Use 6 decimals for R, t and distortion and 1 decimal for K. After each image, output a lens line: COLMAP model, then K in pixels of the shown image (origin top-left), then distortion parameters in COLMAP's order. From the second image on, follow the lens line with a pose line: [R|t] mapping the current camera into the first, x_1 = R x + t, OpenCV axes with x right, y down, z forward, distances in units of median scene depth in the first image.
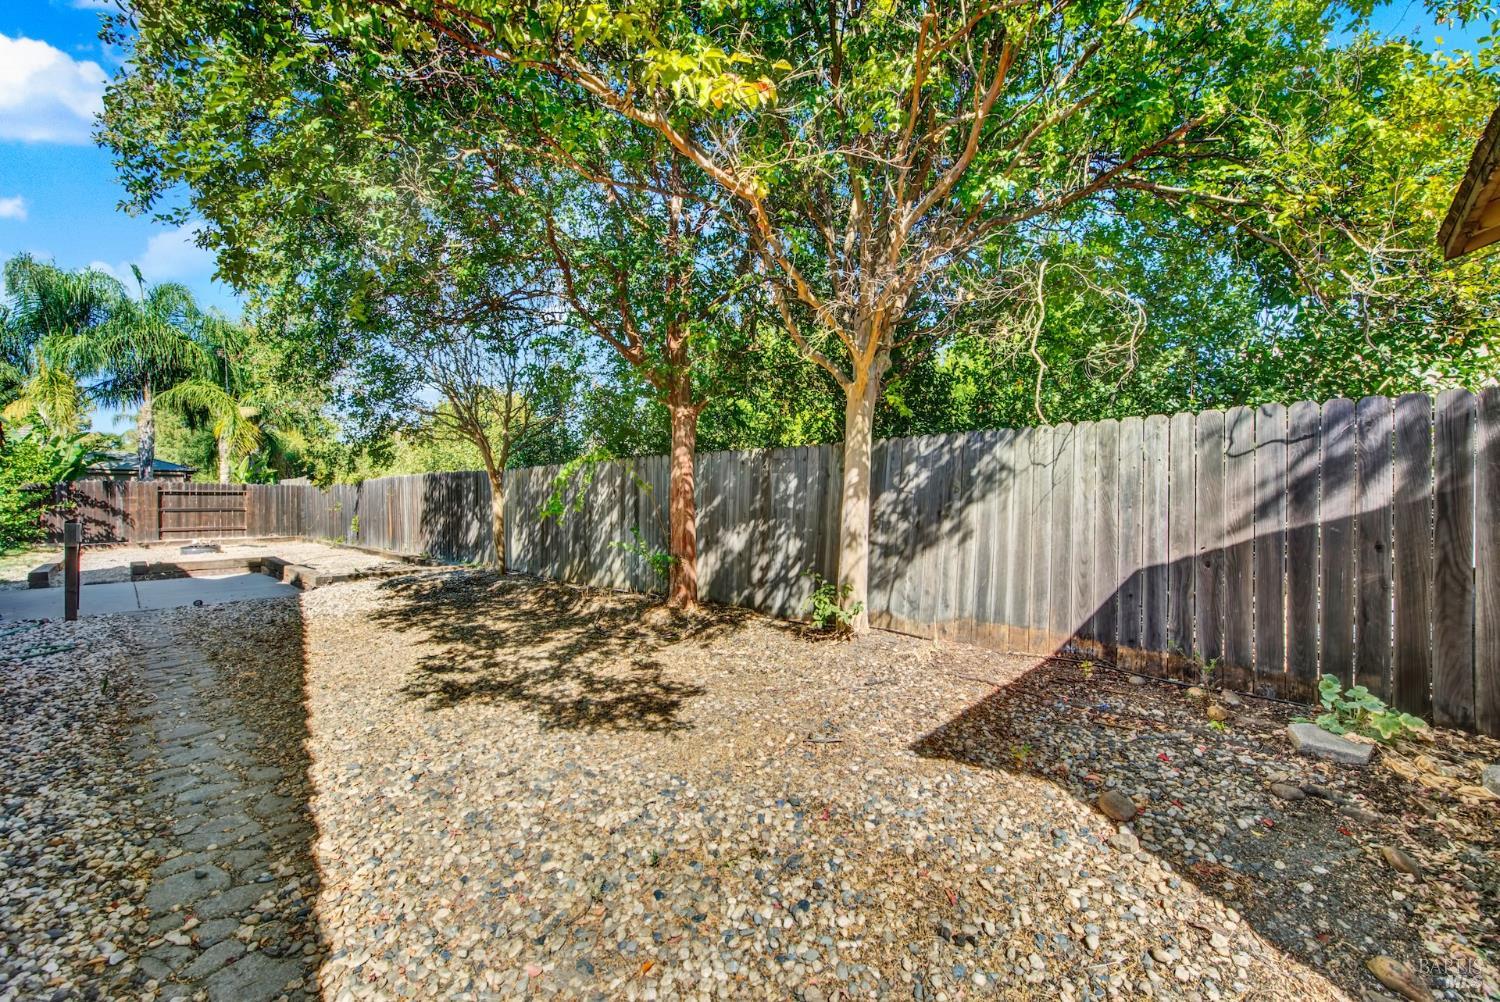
lens RADIAL K [[599.3, 0, 756.8], [0, 599.3, 505.0], [0, 0, 1]] dist [0.004682, -0.003065]
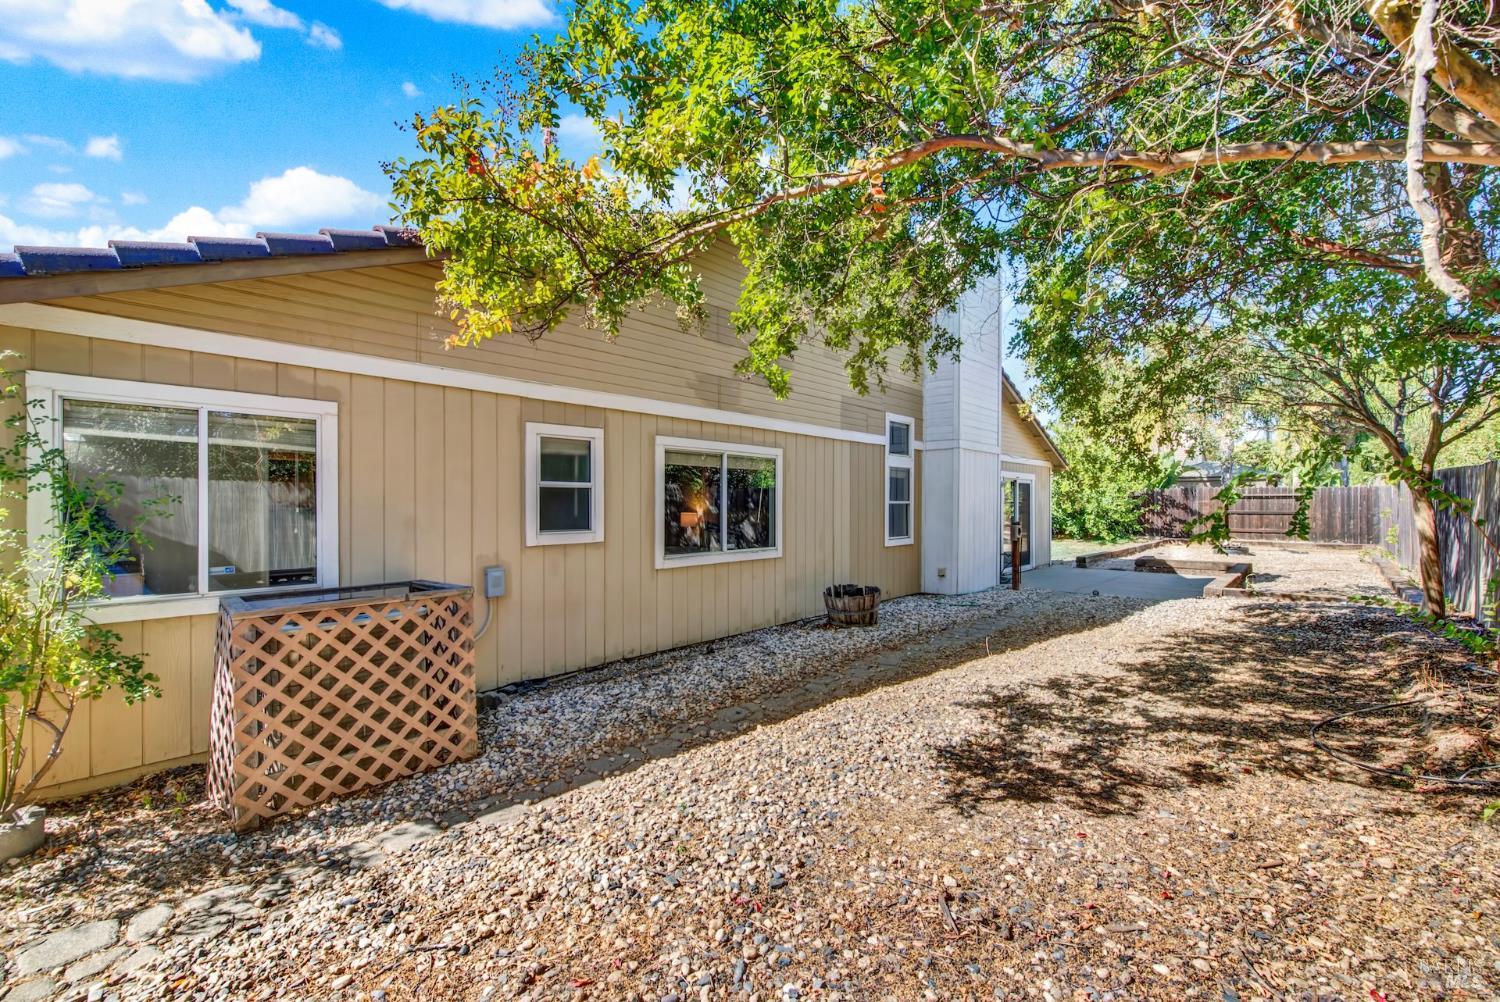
lens RADIAL K [[599.3, 0, 756.8], [0, 599.3, 505.0], [0, 0, 1]] dist [0.004682, -0.003065]
pose [[-0.006024, 0.006822, -0.999959, 0.381931], [-0.003392, 0.999971, 0.006843, -0.029376], [0.999976, 0.003433, -0.006000, 0.390776]]
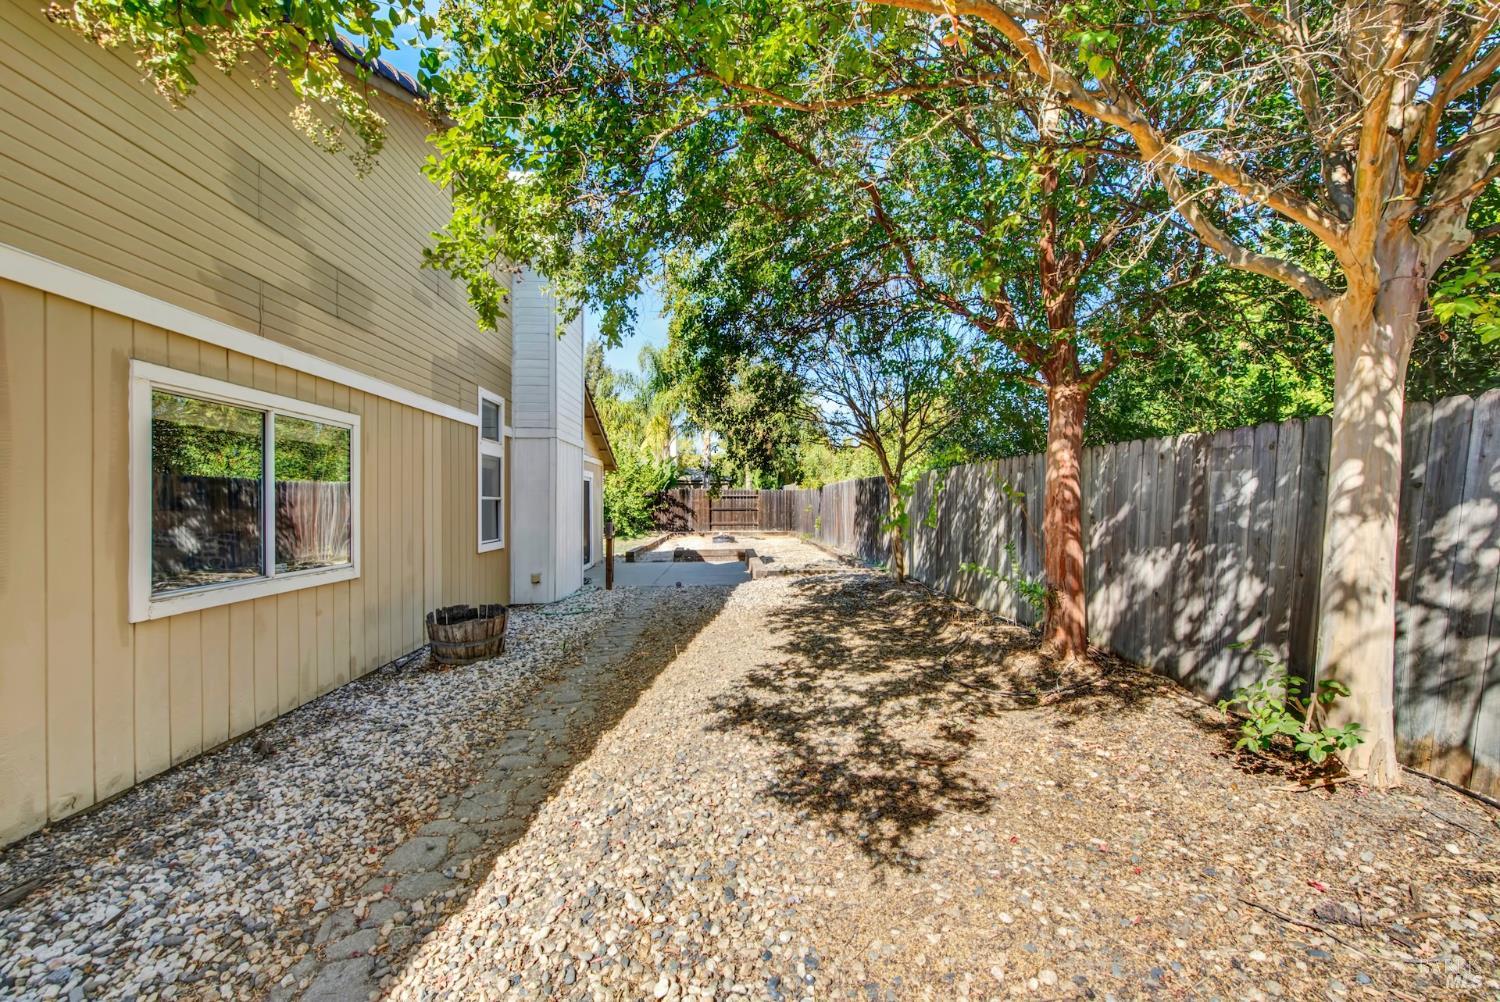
lens RADIAL K [[599.3, 0, 756.8], [0, 599.3, 505.0], [0, 0, 1]] dist [0.004682, -0.003065]
pose [[0.722575, 0.004258, -0.691280, 0.119813], [-0.003008, 0.999991, 0.003014, -0.017839], [0.691286, -0.000098, 0.722581, 0.218419]]
